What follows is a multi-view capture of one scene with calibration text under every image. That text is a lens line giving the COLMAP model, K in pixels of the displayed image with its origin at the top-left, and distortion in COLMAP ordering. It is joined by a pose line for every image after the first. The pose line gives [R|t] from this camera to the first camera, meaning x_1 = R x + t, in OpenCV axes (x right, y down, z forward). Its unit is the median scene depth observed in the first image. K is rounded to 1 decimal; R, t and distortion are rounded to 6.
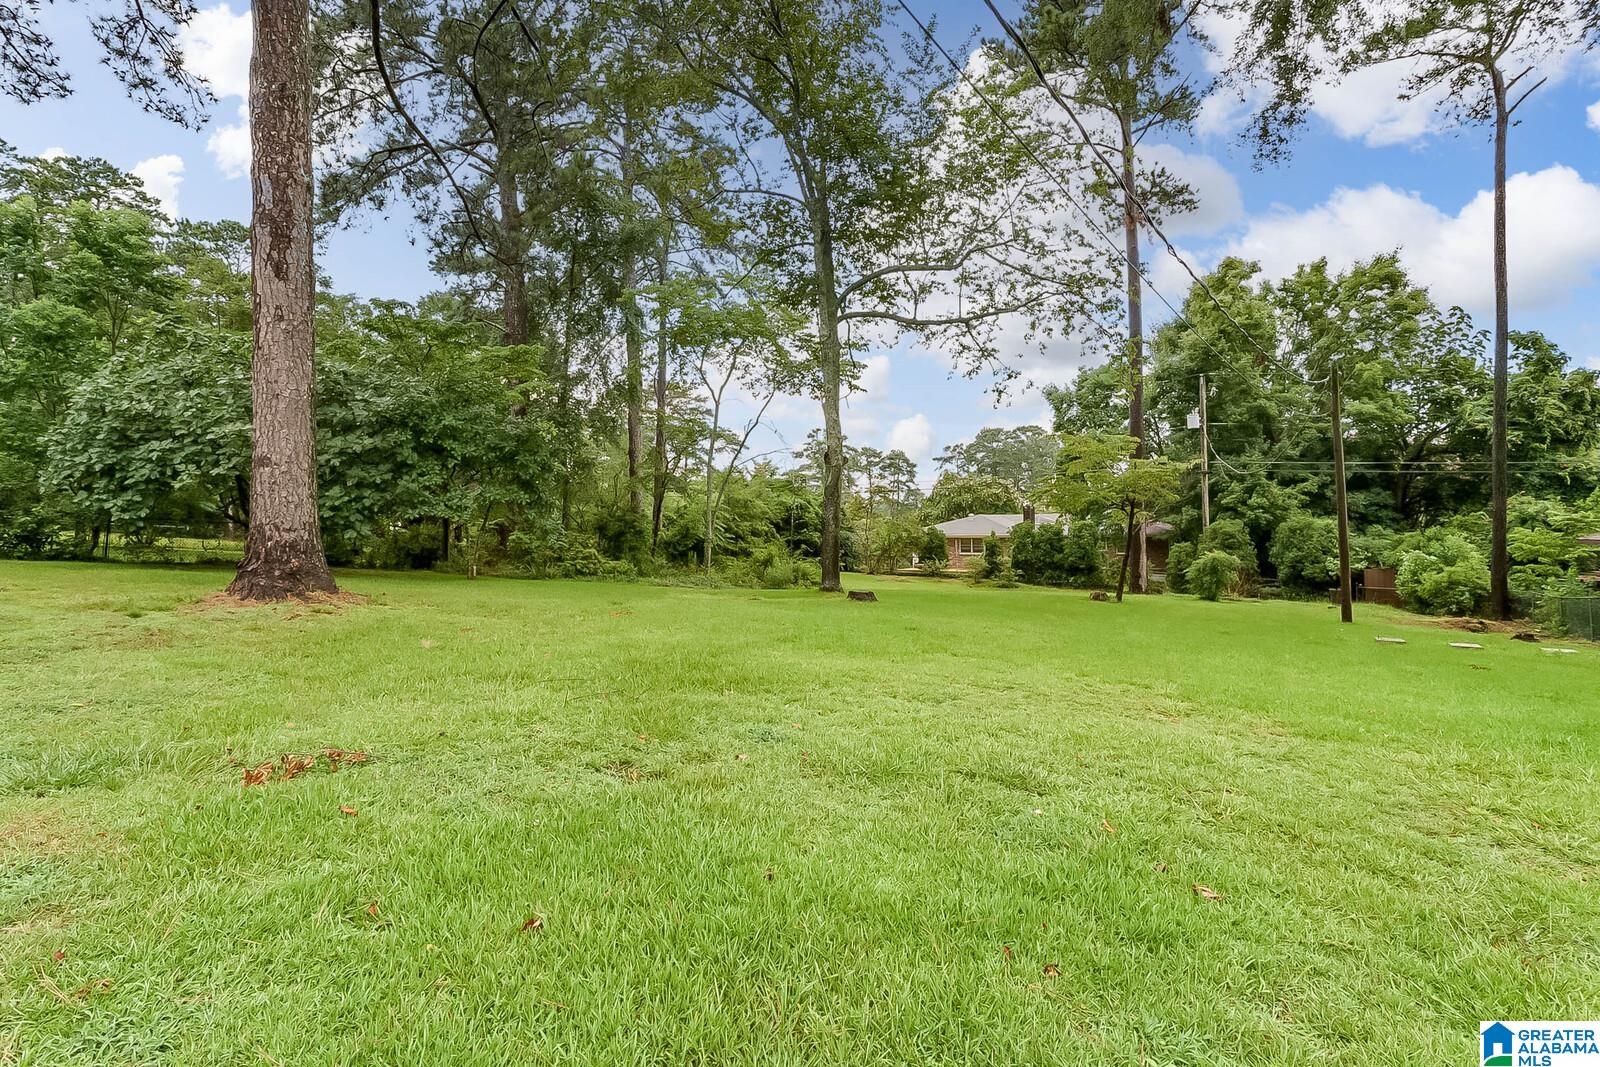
lens RADIAL K [[763.6, 0, 803.9], [0, 763.6, 495.2], [0, 0, 1]] dist [-0.002620, 0.000902]
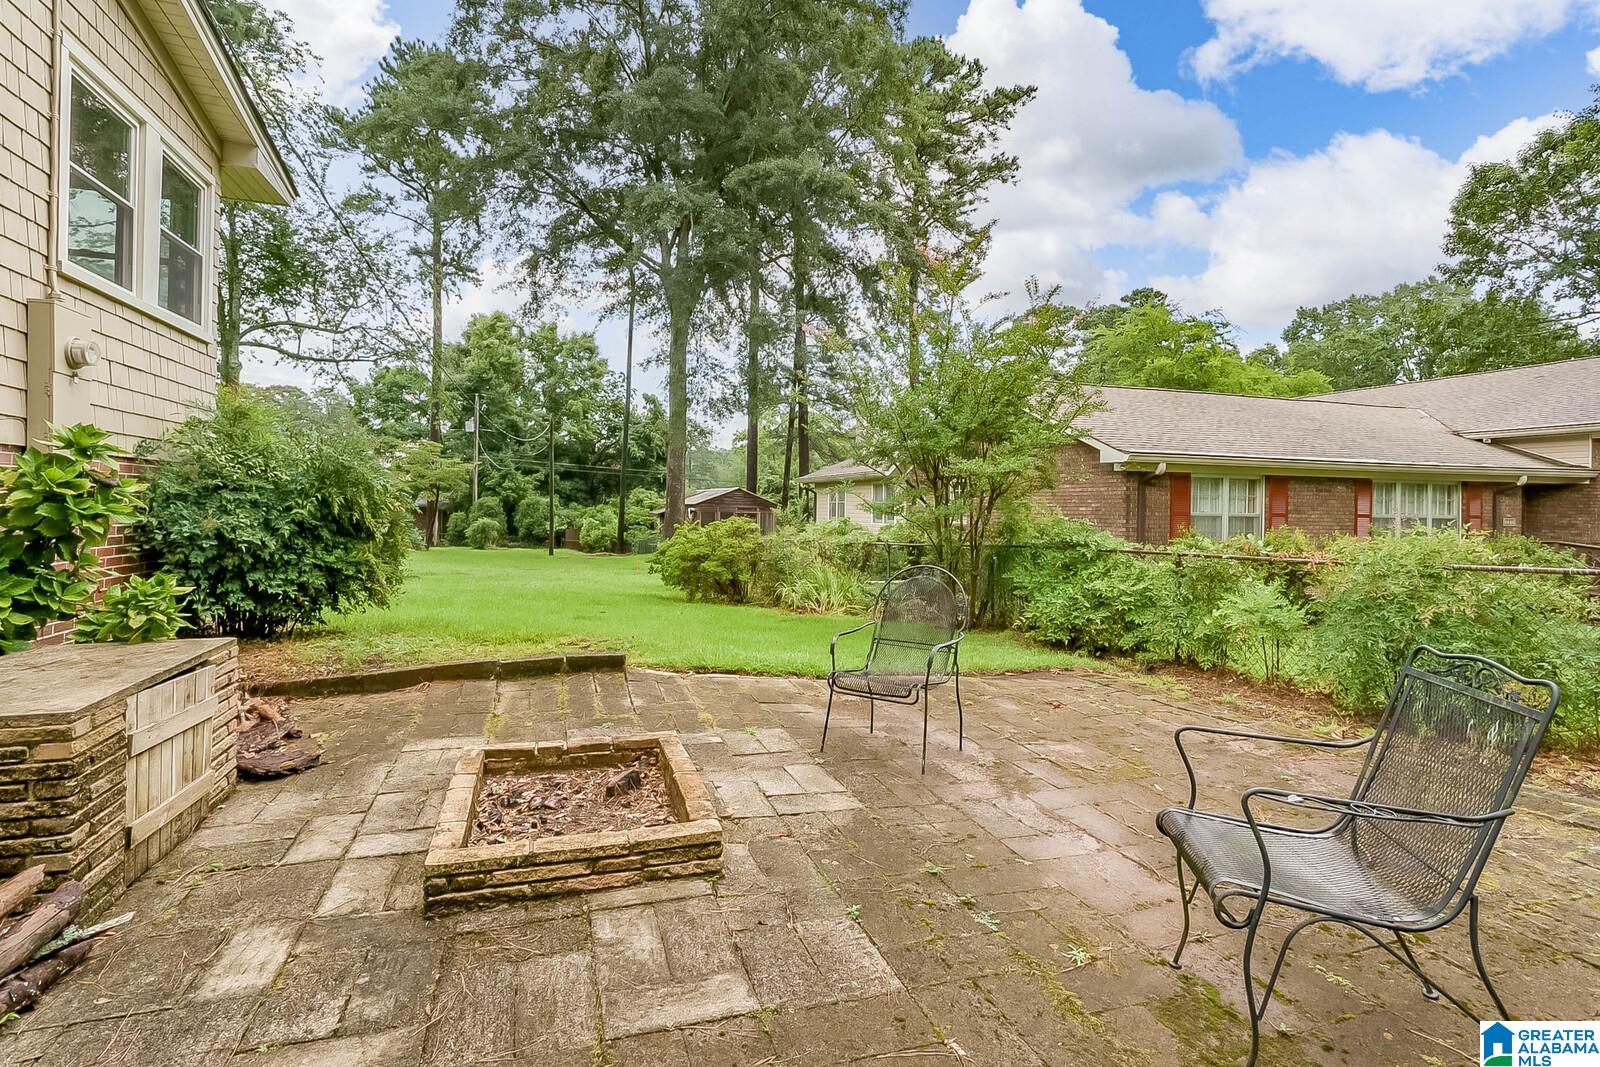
lens RADIAL K [[776.3, 0, 774.6], [0, 776.3, 504.8], [0, 0, 1]] dist [-0.000403, 0.000361]
pose [[0.641438, 0.013839, 0.767050, -0.229856], [-0.057333, 0.997906, 0.029940, -0.027954], [-0.765030, -0.063182, 0.640888, -0.364145]]
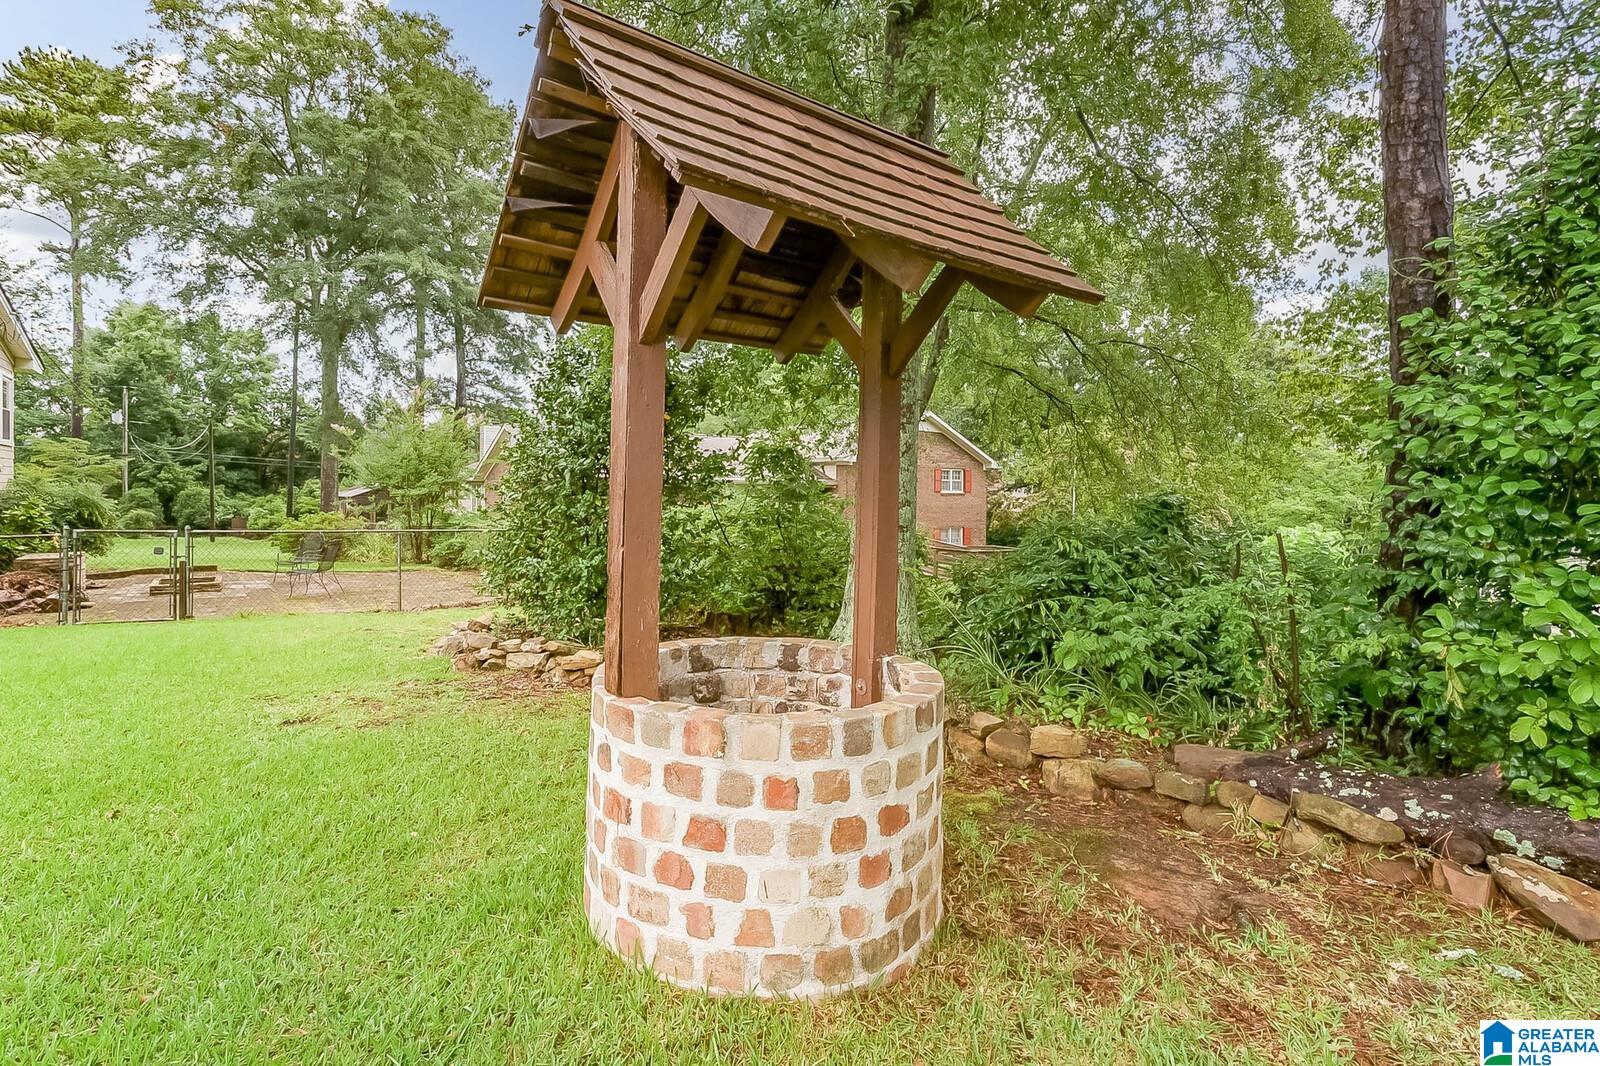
lens RADIAL K [[778.3, 0, 804.4], [0, 778.3, 502.2], [0, 0, 1]] dist [-0.004431, -0.001684]
pose [[0.331118, -0.007693, 0.943558, -0.433974], [-0.059979, 0.997773, 0.029183, -0.060496], [-0.941681, -0.066257, 0.329919, -0.700861]]
